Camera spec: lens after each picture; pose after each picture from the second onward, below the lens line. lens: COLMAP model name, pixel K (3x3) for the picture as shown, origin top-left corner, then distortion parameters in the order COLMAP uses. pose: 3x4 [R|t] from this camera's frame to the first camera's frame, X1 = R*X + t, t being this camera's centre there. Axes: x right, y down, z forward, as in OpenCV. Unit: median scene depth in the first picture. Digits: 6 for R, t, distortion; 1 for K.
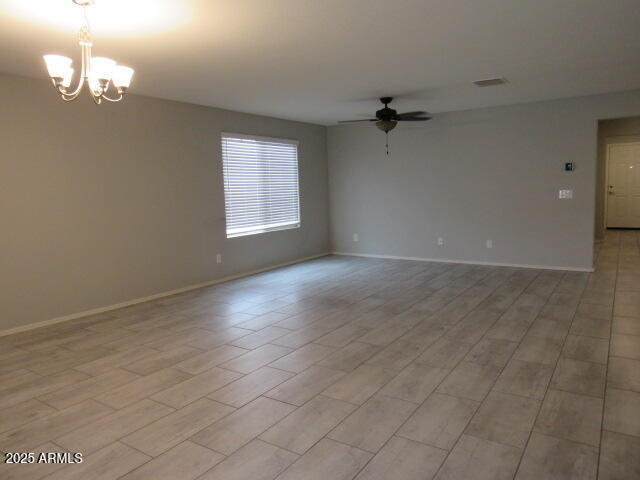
lens RADIAL K [[470.4, 0, 320.2], [0, 470.4, 240.7], [0, 0, 1]] dist [-0.007755, 0.023064]
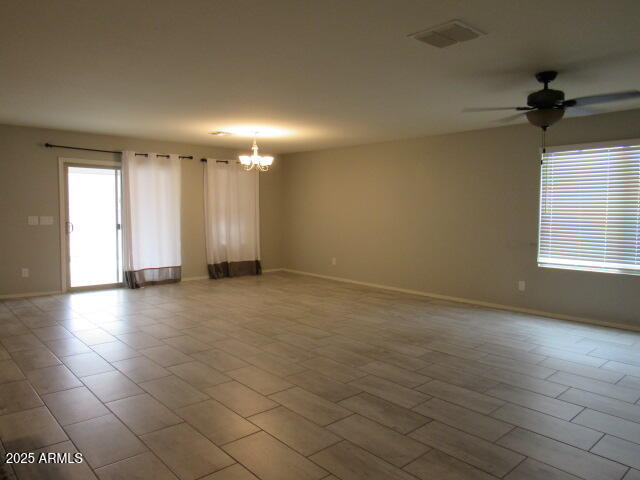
lens RADIAL K [[470.4, 0, 321.0], [0, 470.4, 238.7], [0, 0, 1]] dist [-0.007755, 0.023064]
pose [[-0.268841, 0.090497, -0.958924, 0.827231], [-0.102606, 0.987220, 0.121934, -0.134240], [0.957704, 0.131172, -0.256120, 0.899631]]
